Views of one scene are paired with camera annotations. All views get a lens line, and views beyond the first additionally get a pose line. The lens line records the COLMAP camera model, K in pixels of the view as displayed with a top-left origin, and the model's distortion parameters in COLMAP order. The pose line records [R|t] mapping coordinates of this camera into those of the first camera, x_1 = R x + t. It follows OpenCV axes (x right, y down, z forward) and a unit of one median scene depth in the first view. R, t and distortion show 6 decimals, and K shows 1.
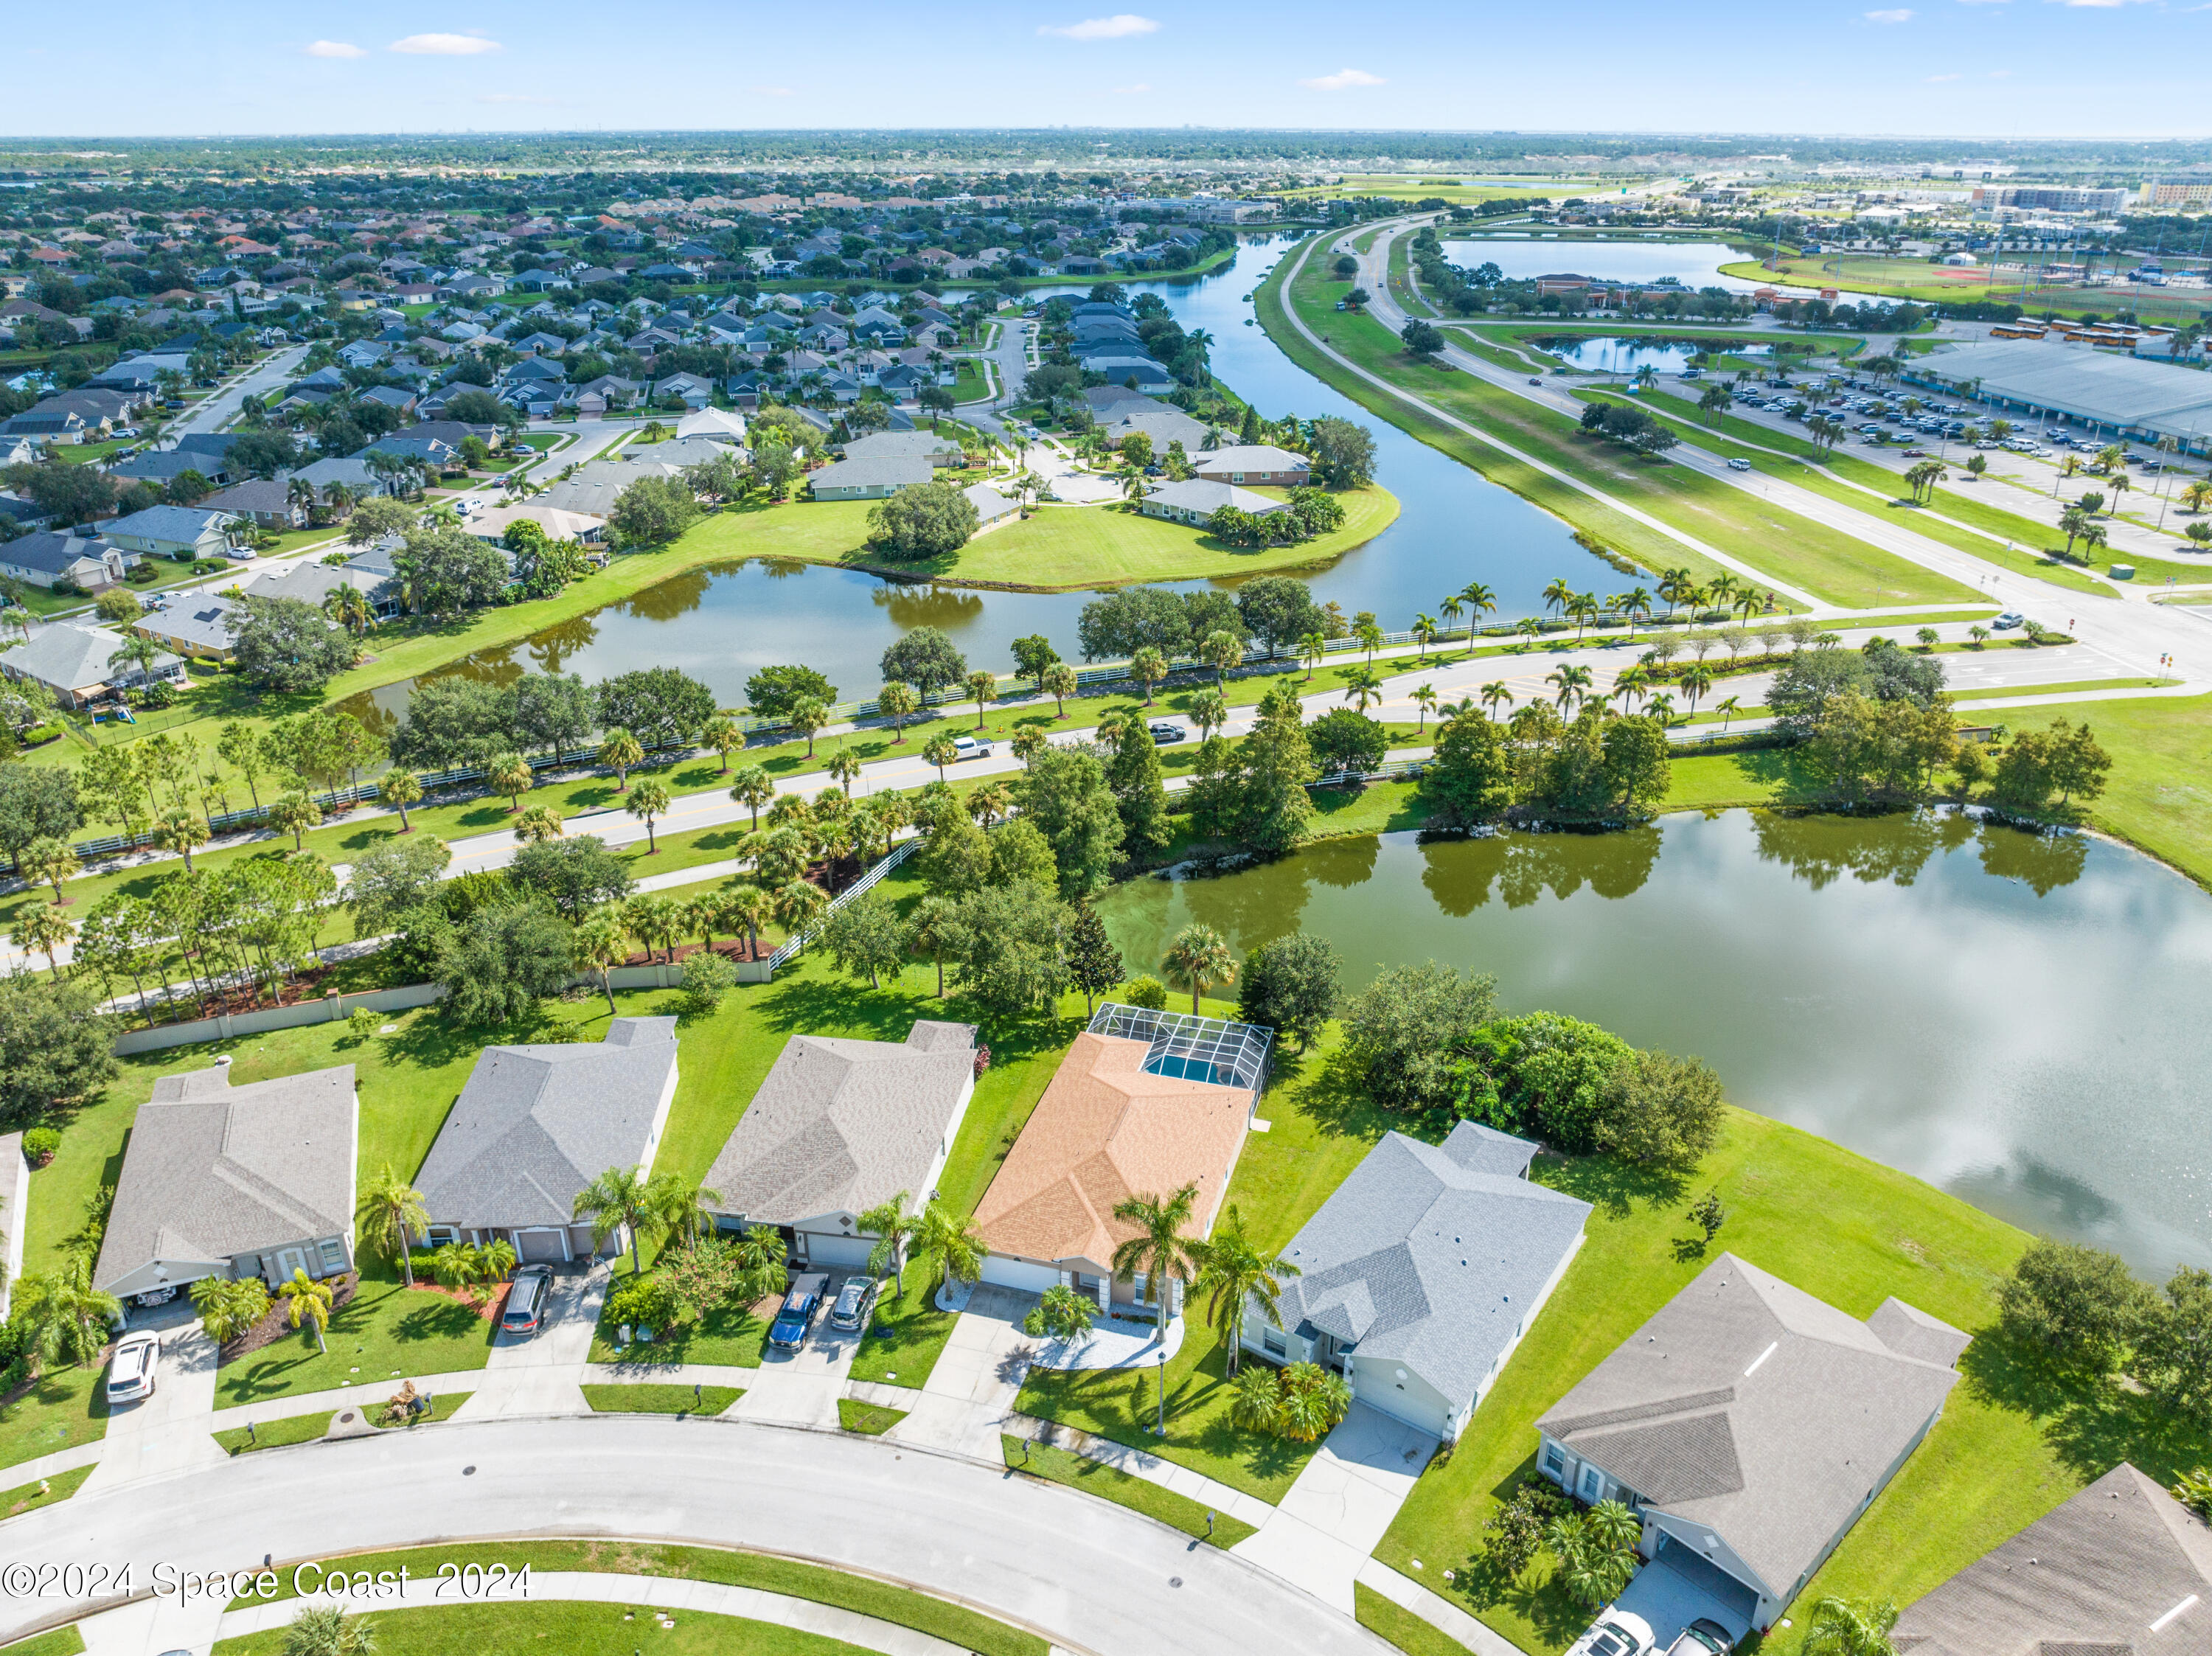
lens RADIAL K [[1559.7, 0, 1121.2], [0, 1559.7, 843.4], [0, 0, 1]] dist [-0.050385, 0.018139]
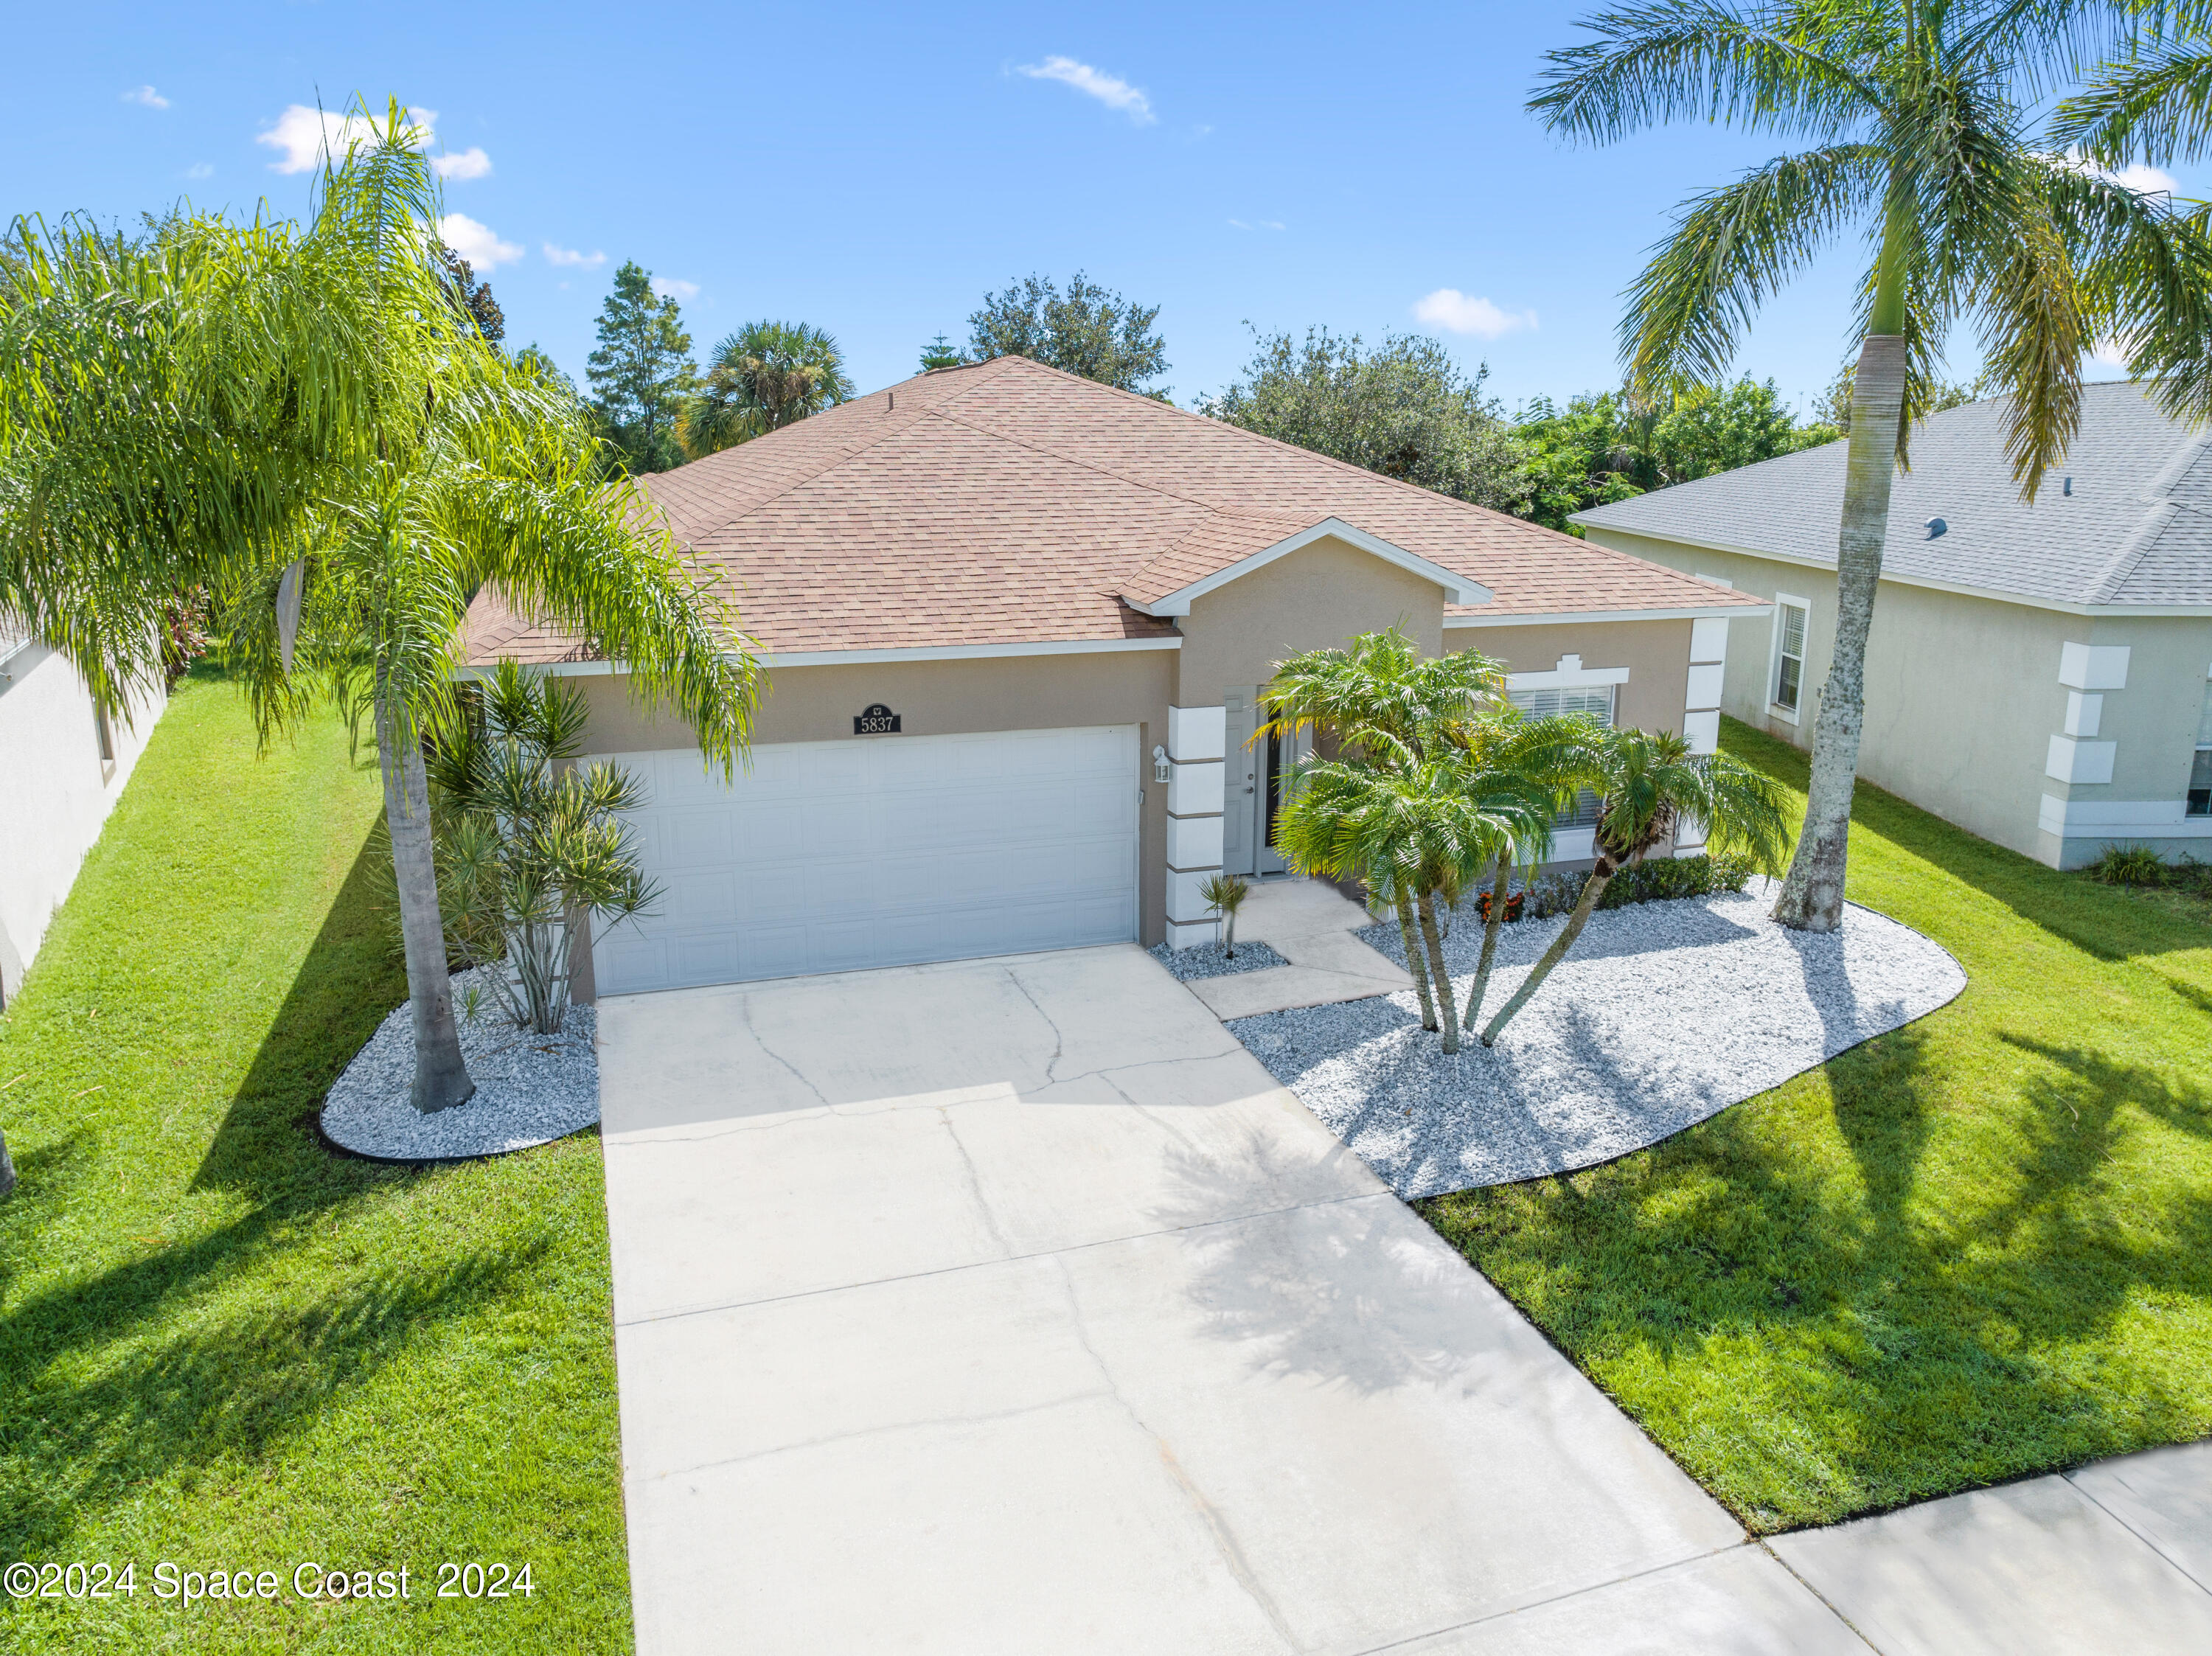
lens RADIAL K [[1559.7, 0, 1118.0], [0, 1559.7, 817.6], [0, 0, 1]] dist [-0.050385, 0.018139]
pose [[0.819058, -0.133262, 0.558020, -0.097944], [0.242943, 0.961701, -0.126925, 0.220582], [-0.519734, 0.239526, 0.820064, 0.630620]]
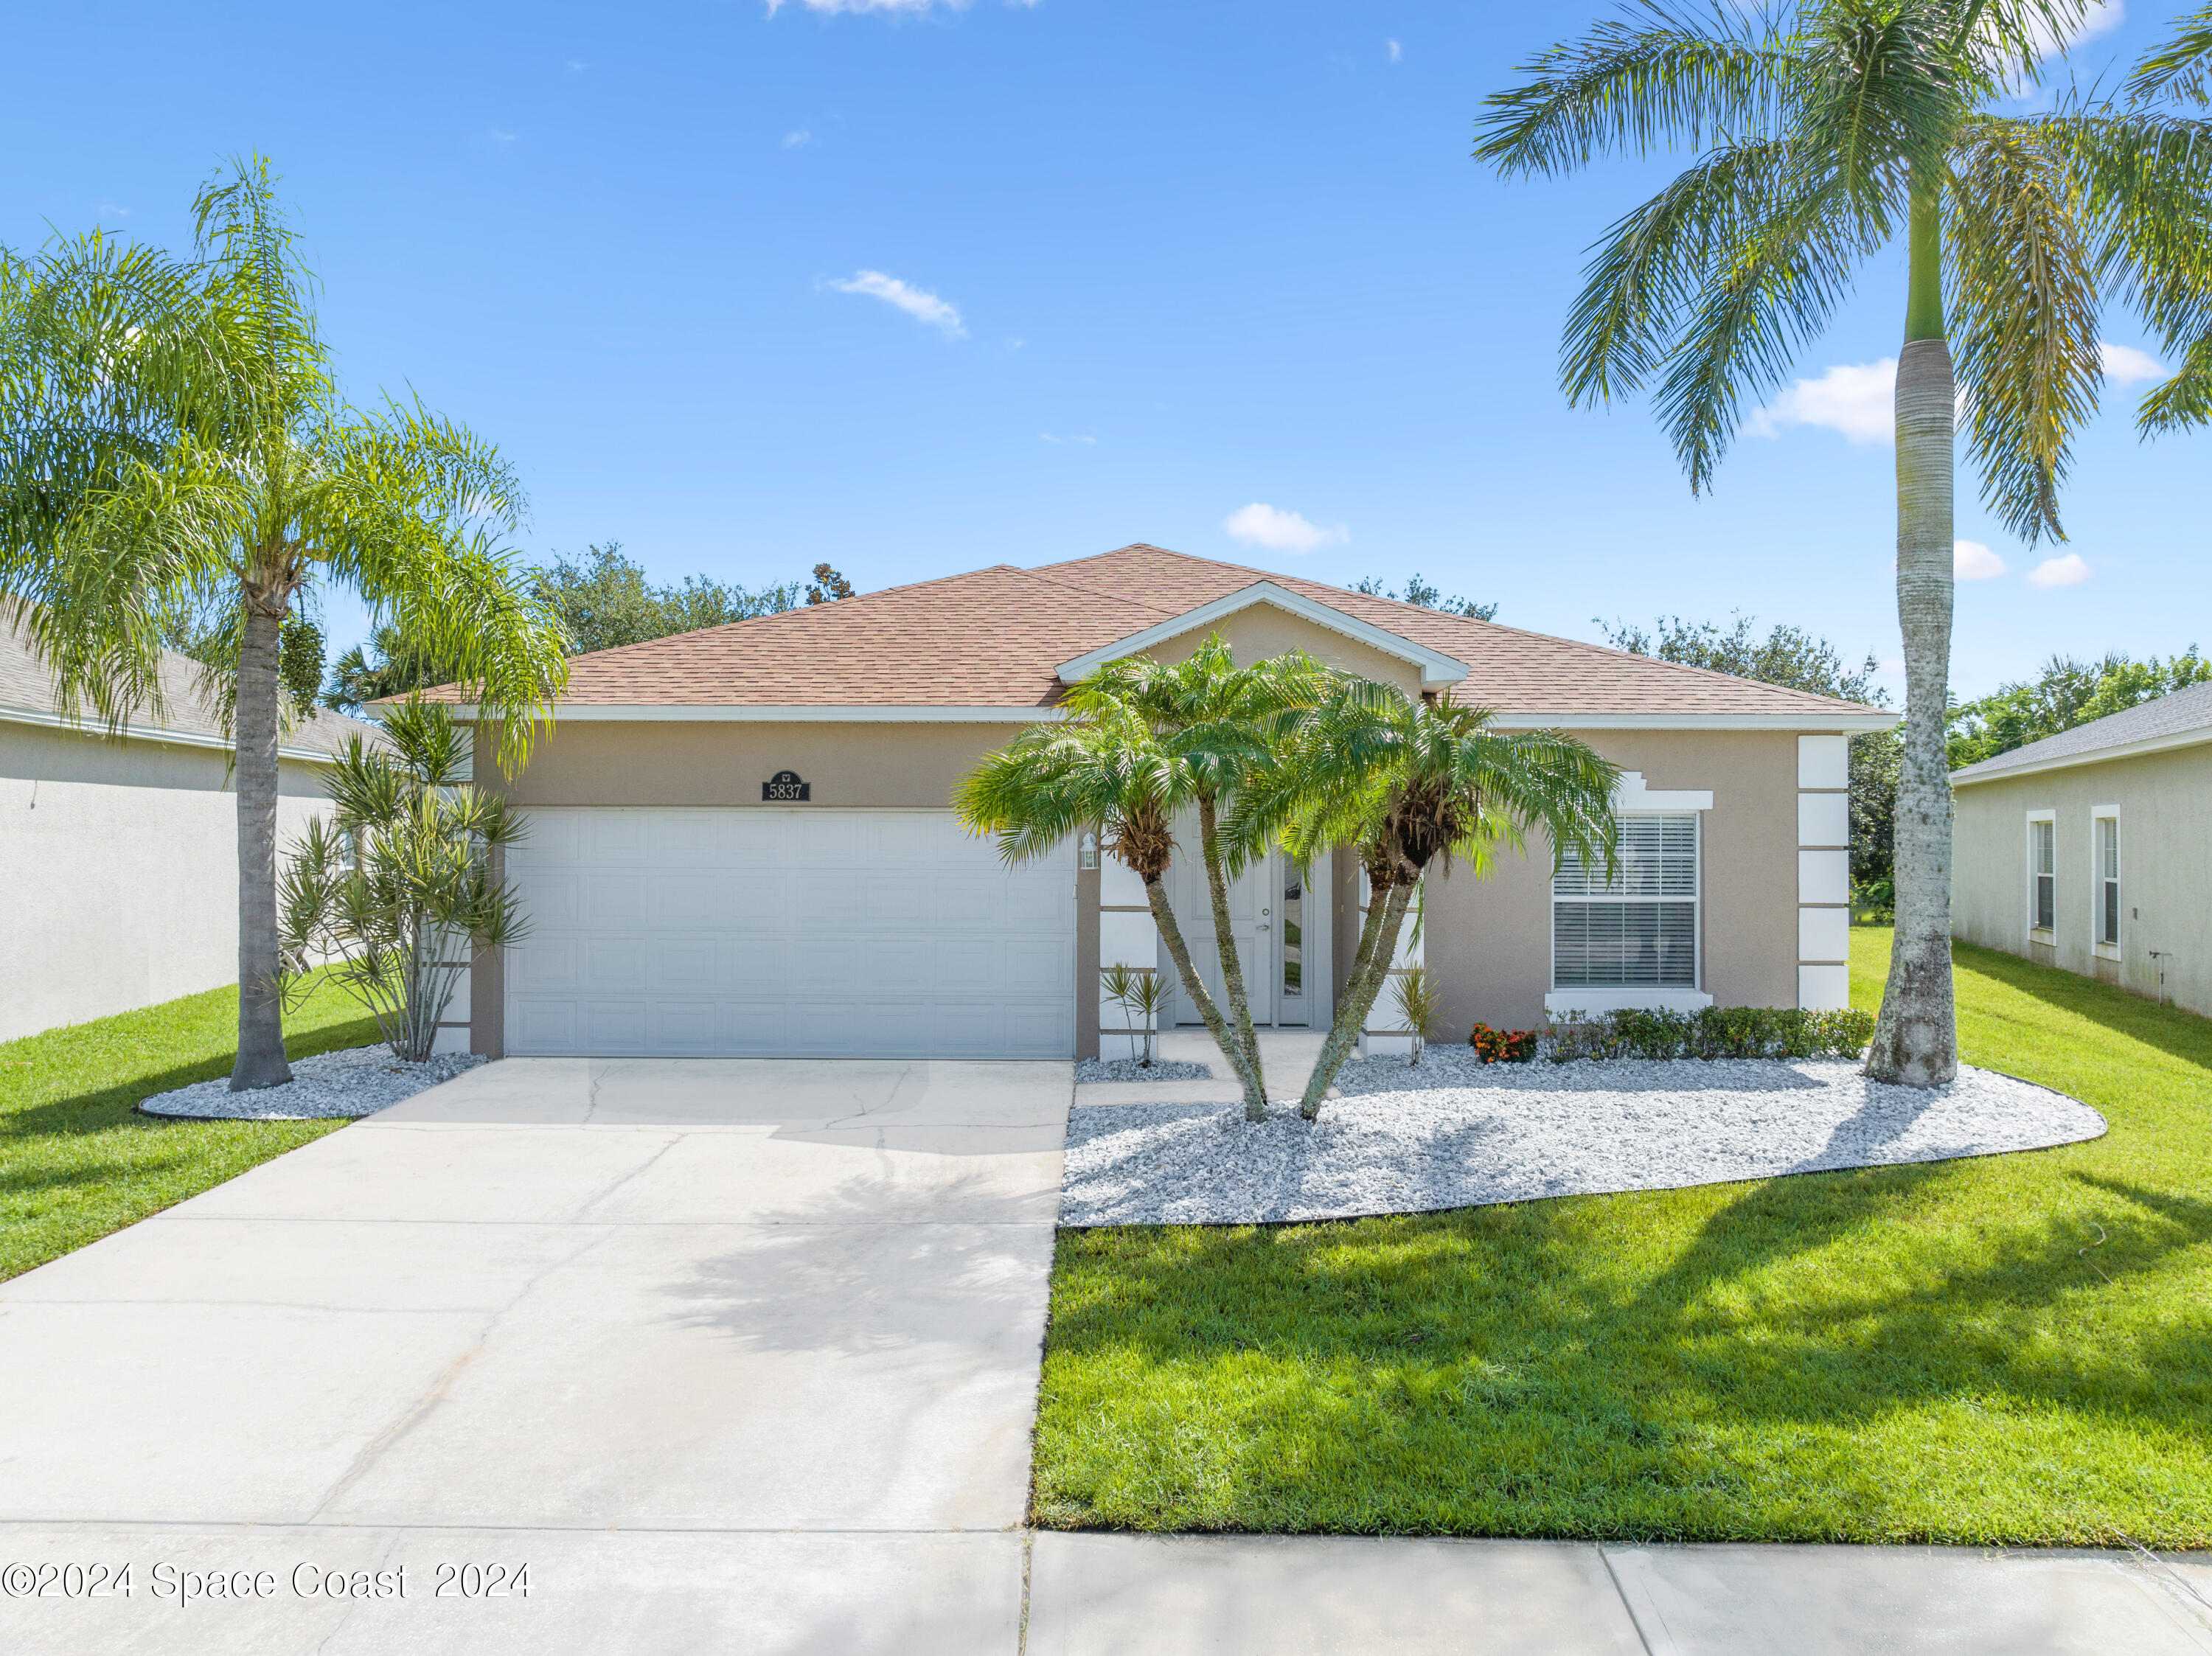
lens RADIAL K [[1559.7, 0, 1114.3], [0, 1559.7, 818.8], [0, 0, 1]] dist [-0.050385, 0.018139]
pose [[0.960372, 0.008393, 0.278595, -0.057093], [0.114912, 0.898720, -0.423199, 0.246904], [-0.253931, 0.438442, 0.862141, 0.629516]]
